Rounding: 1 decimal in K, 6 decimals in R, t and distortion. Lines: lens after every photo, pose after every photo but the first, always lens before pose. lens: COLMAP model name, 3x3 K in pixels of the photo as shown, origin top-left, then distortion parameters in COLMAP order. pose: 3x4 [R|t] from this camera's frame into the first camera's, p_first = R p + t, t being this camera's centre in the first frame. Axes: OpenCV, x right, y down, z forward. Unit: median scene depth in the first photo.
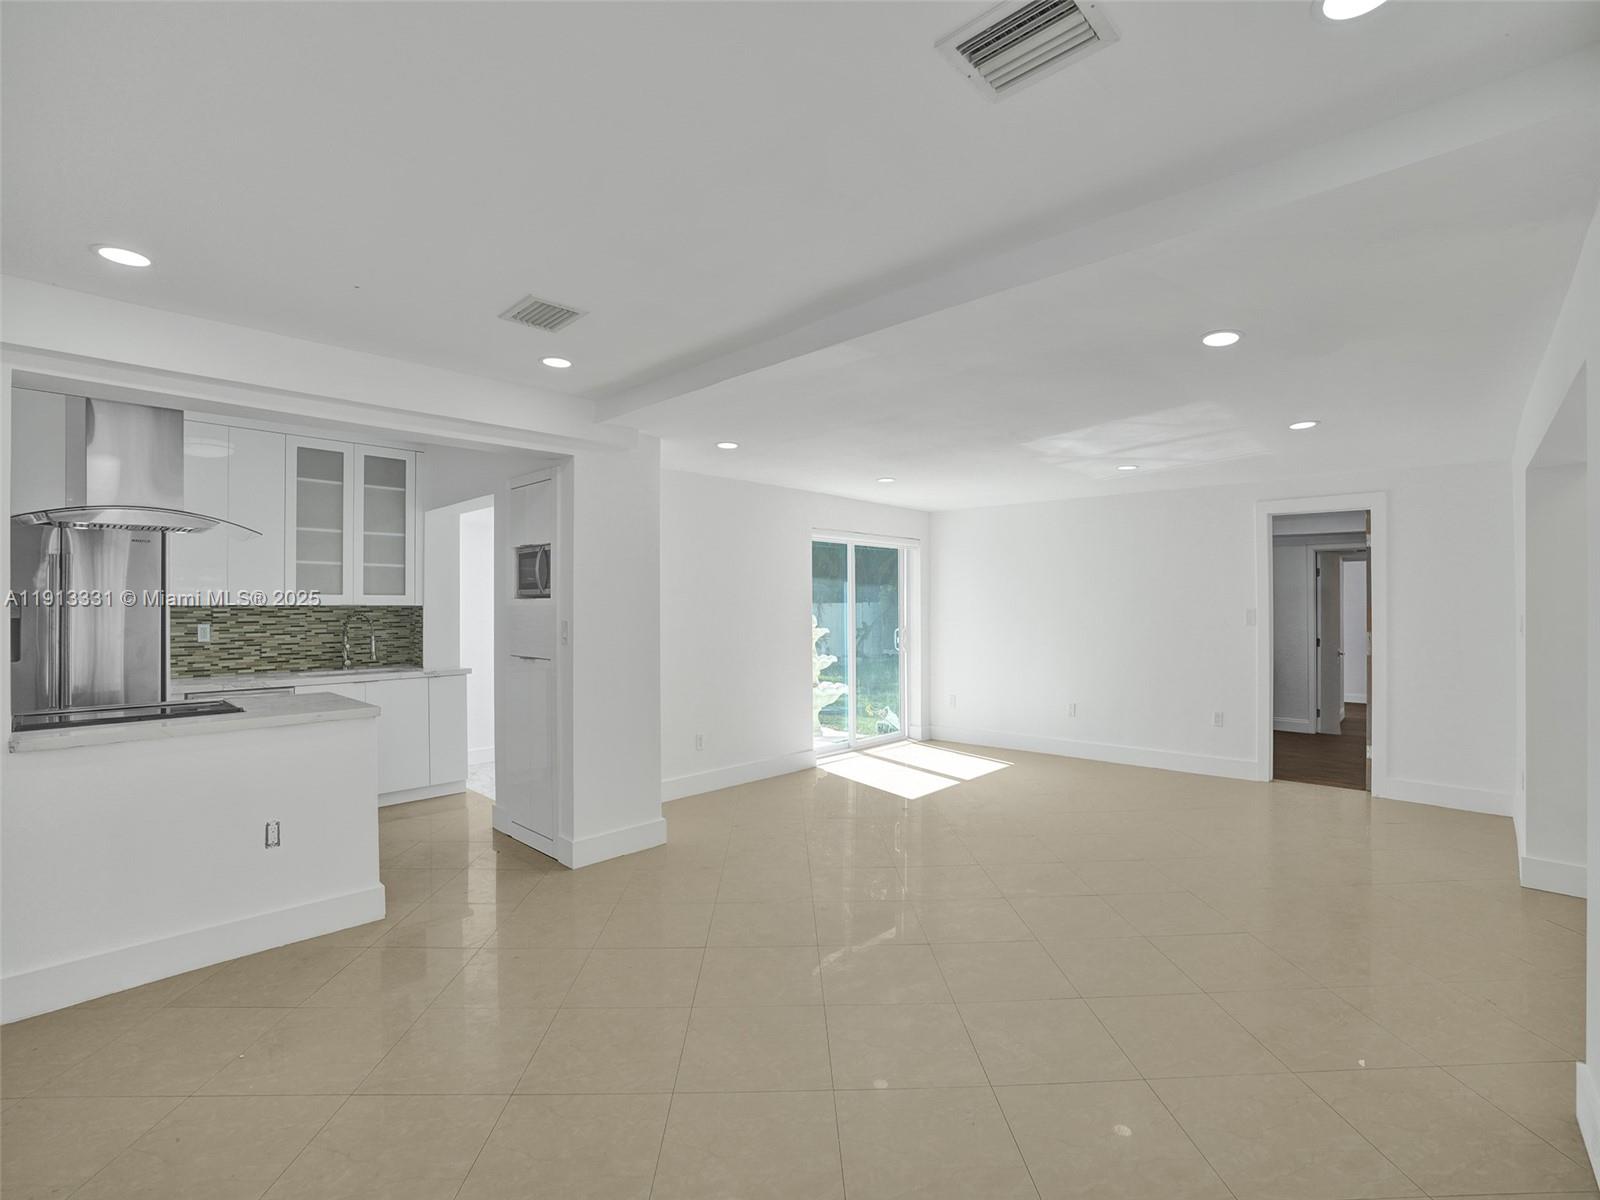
lens RADIAL K [[738.8, 0, 802.7], [0, 738.8, 601.9], [0, 0, 1]] dist [-0.059731, 0.020592]
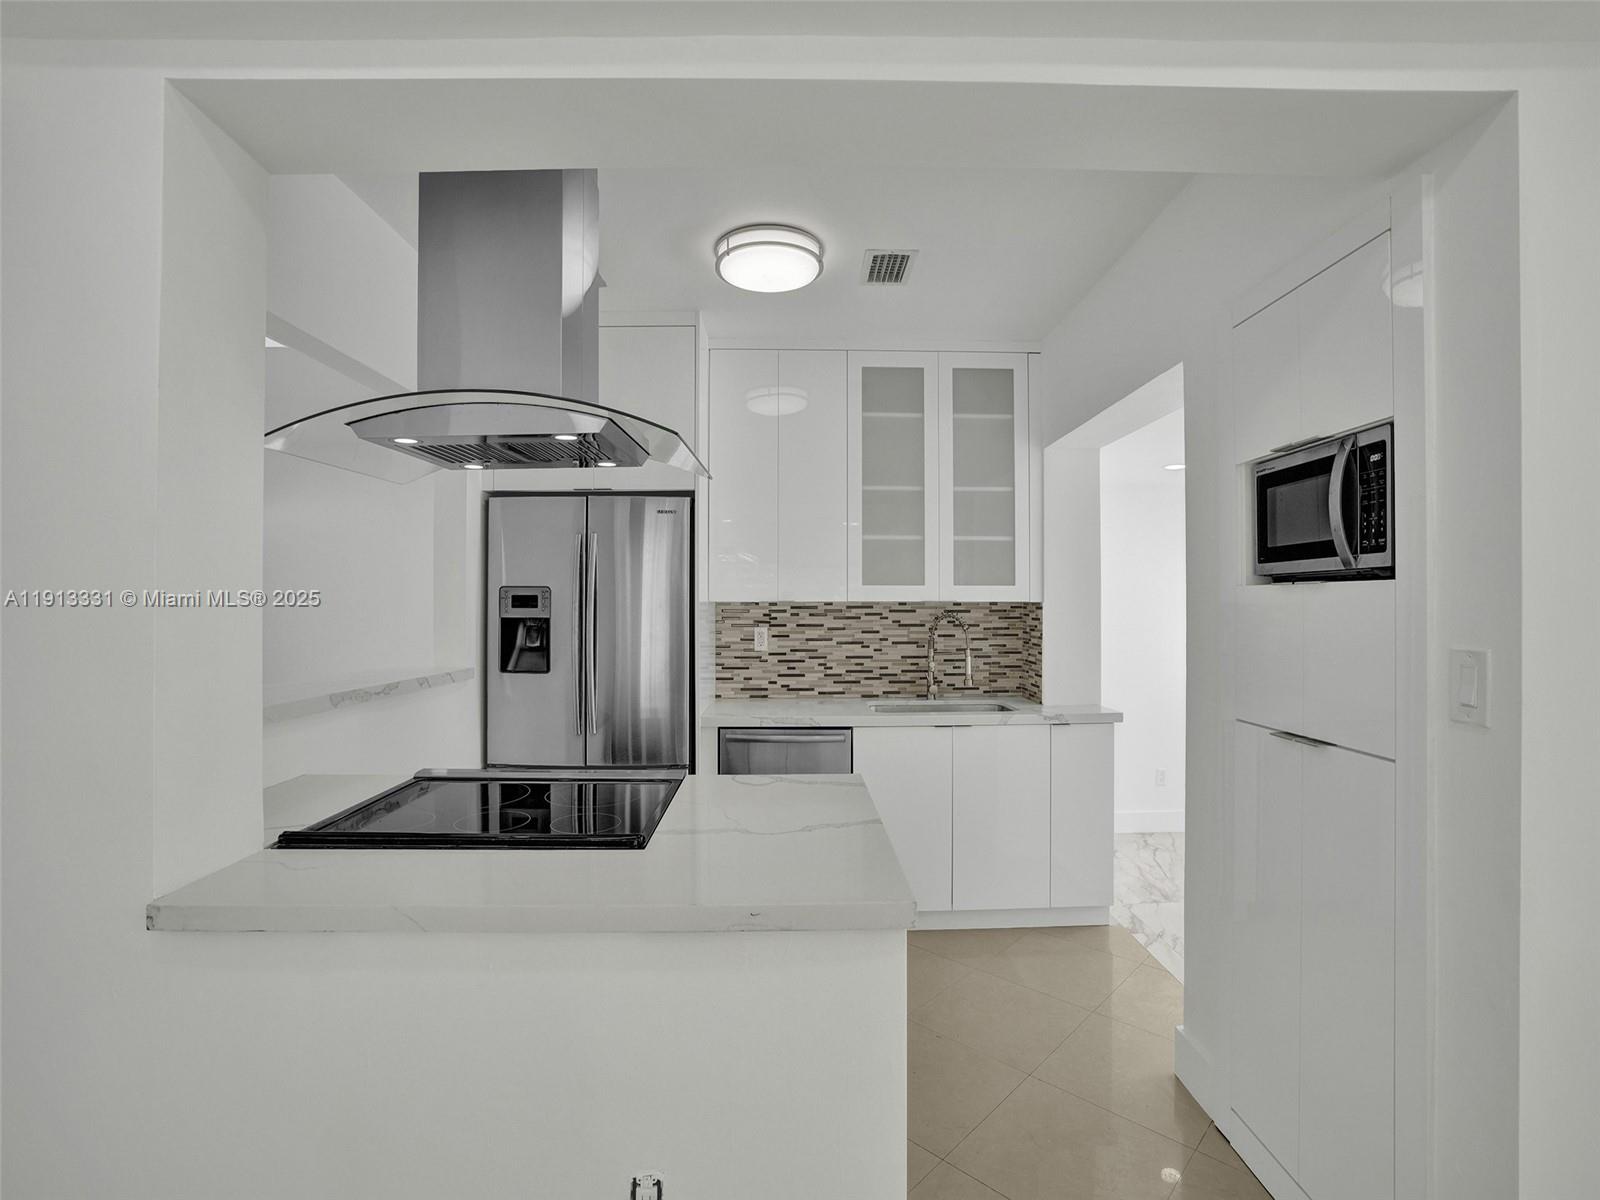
lens RADIAL K [[738.8, 0, 802.7], [0, 738.8, 601.9], [0, 0, 1]] dist [-0.059731, 0.020592]
pose [[0.698287, -0.000993, -0.715817, -0.236604], [0.003687, 0.999991, 0.002210, 0.002942], [0.715808, -0.004182, 0.698284, 0.455949]]
